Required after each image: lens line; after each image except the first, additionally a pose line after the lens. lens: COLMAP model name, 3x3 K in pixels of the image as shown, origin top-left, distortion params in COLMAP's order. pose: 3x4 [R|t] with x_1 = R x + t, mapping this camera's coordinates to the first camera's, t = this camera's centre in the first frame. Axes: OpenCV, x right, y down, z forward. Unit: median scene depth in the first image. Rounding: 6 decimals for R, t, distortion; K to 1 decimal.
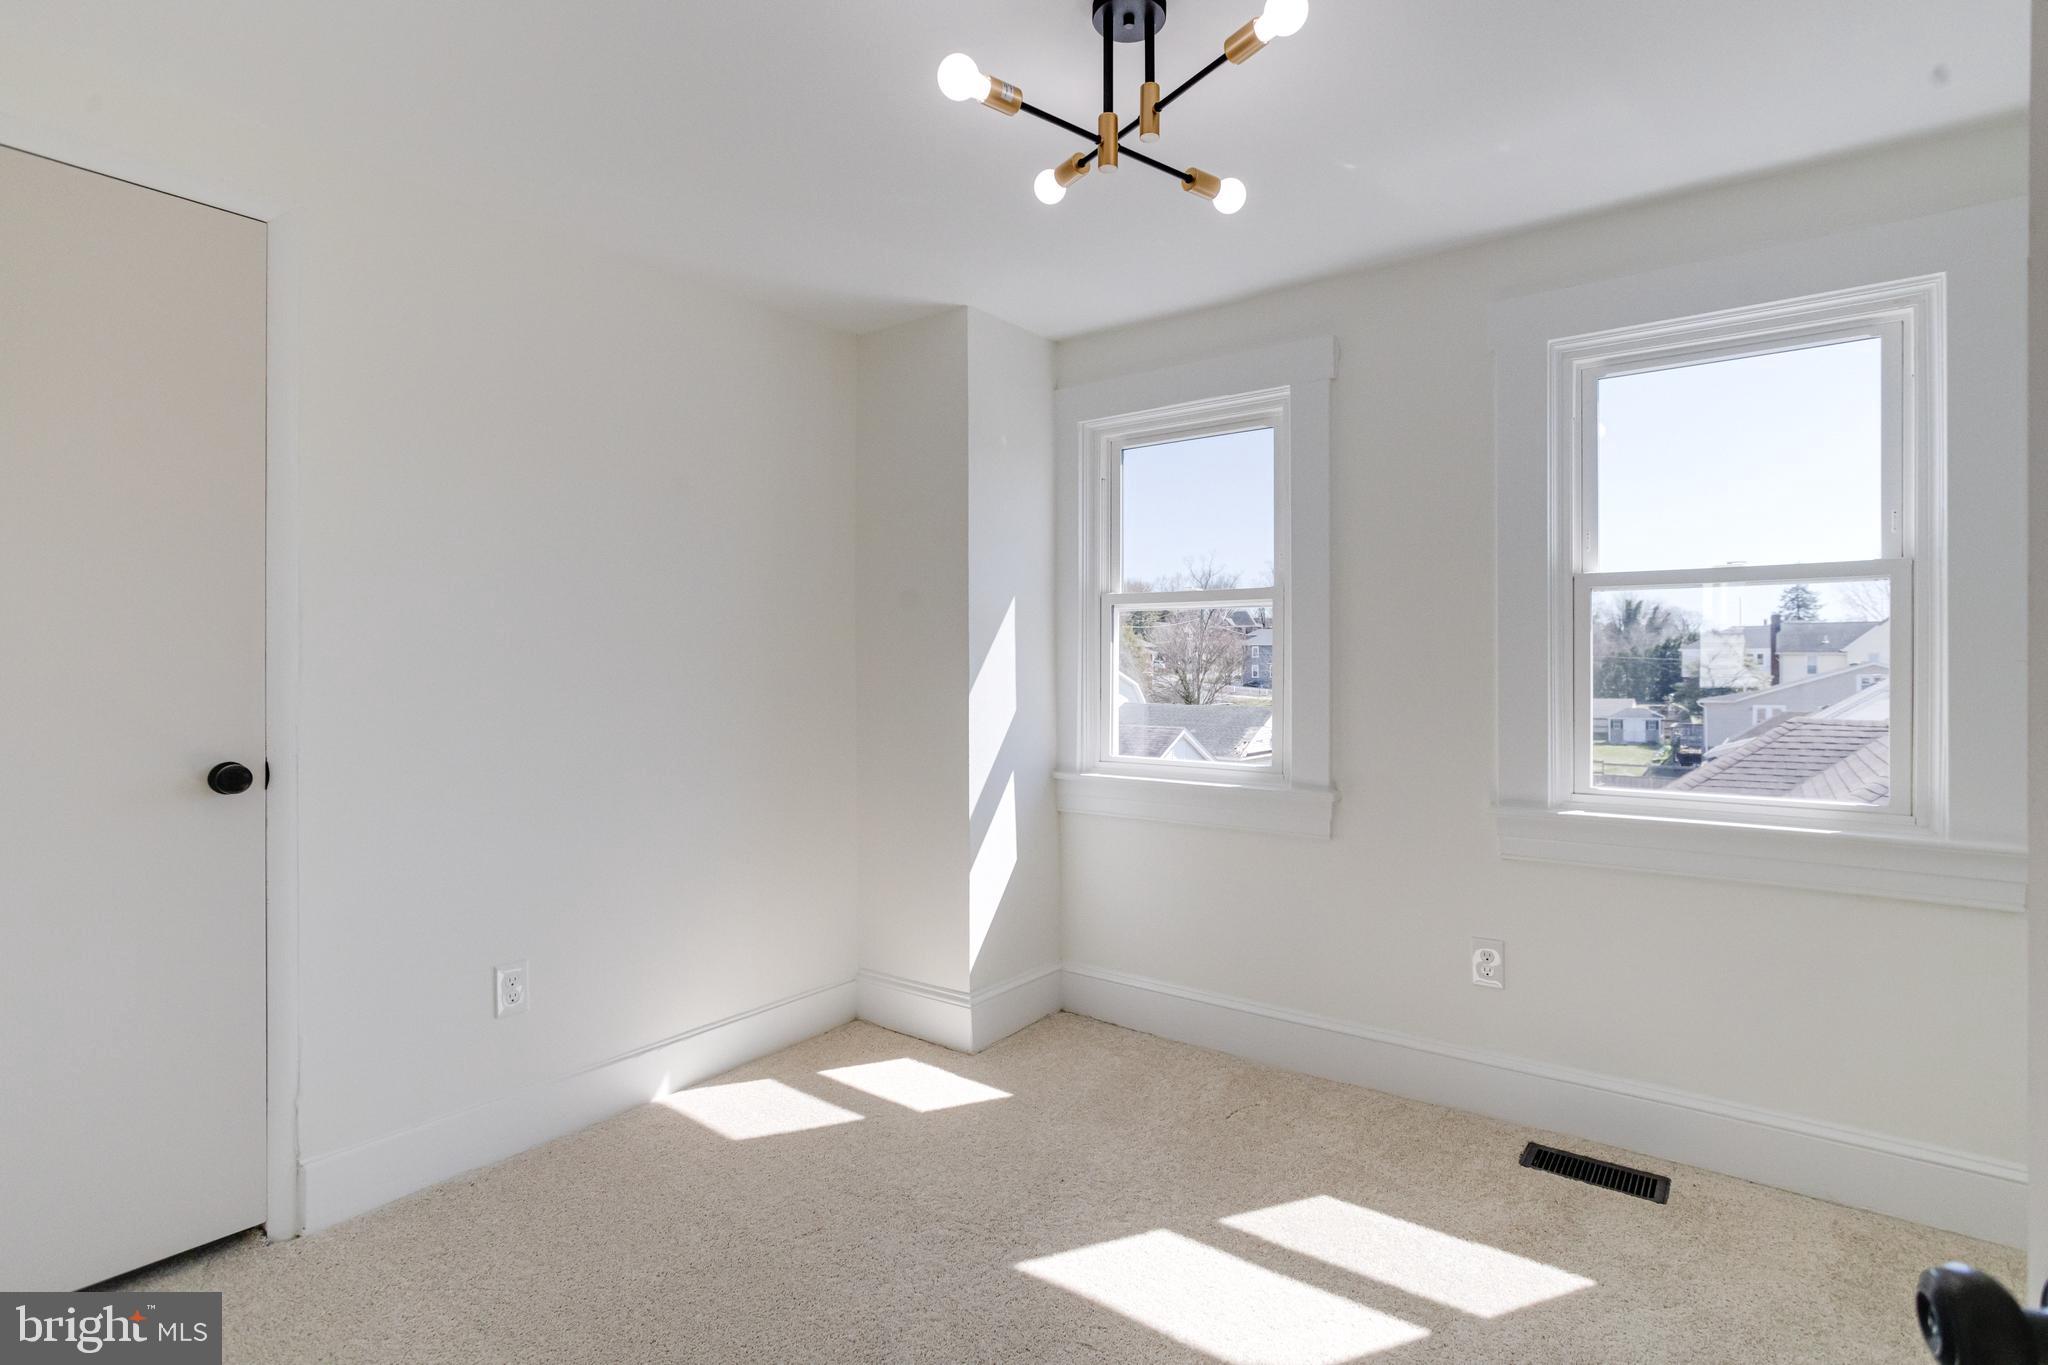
lens RADIAL K [[1014.3, 0, 1024.1], [0, 1014.3, 659.3], [0, 0, 1]] dist [-0.004518, 0.000343]
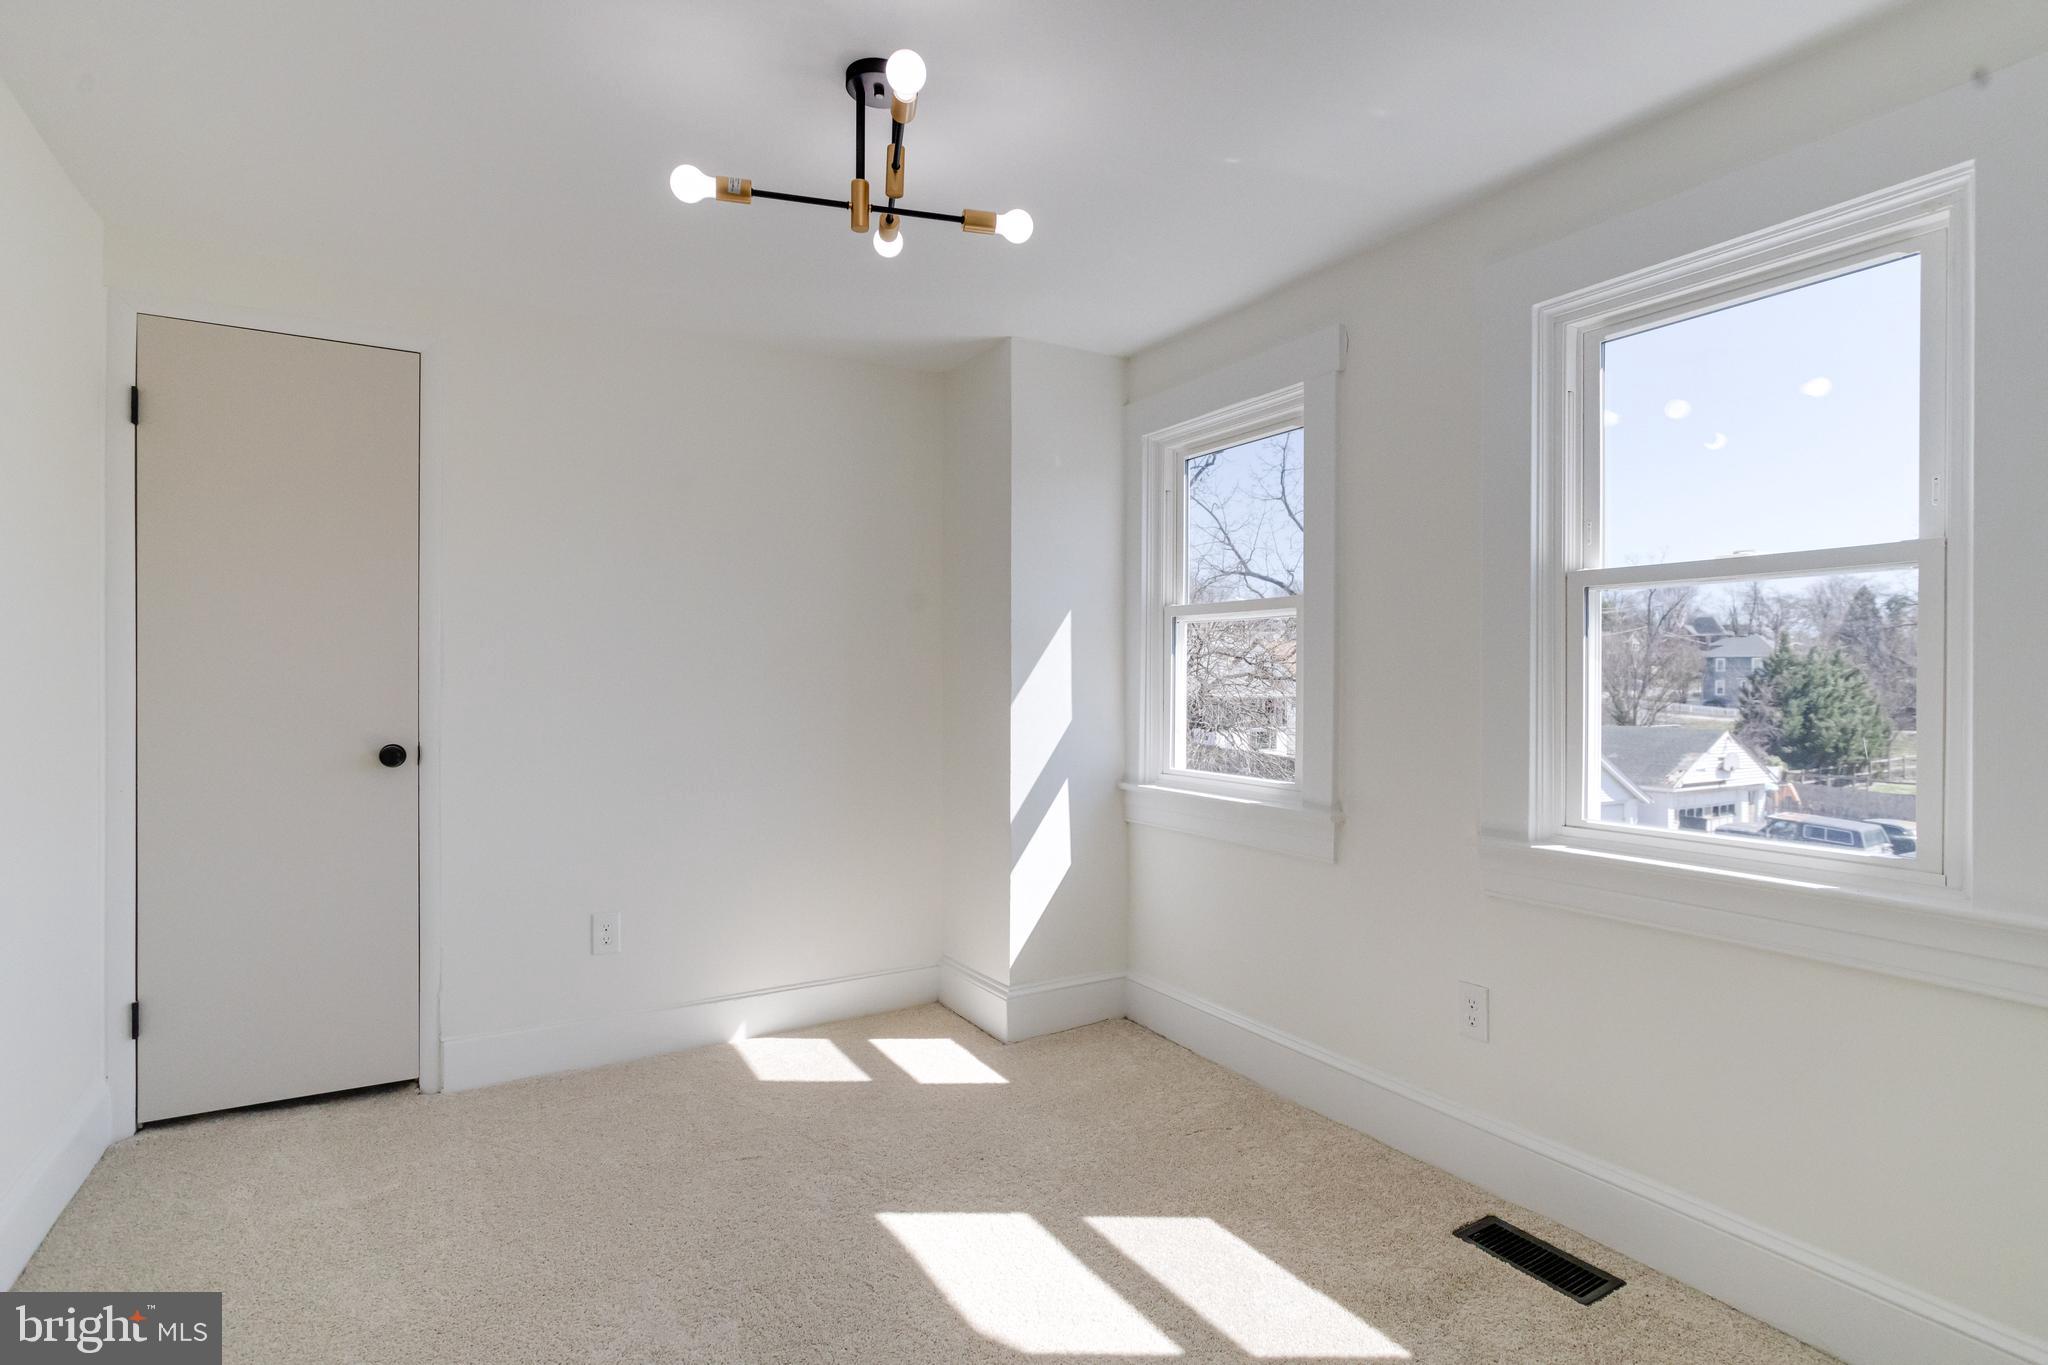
lens RADIAL K [[1029.2, 0, 1030.3], [0, 1029.2, 677.0], [0, 0, 1]] dist [-0.010307, 0.000751]
pose [[0.925275, 0.001471, -0.379294, 0.389568], [-0.000176, 0.999994, 0.003450, 0.002150], [0.379297, -0.003125, 0.925270, 0.014938]]
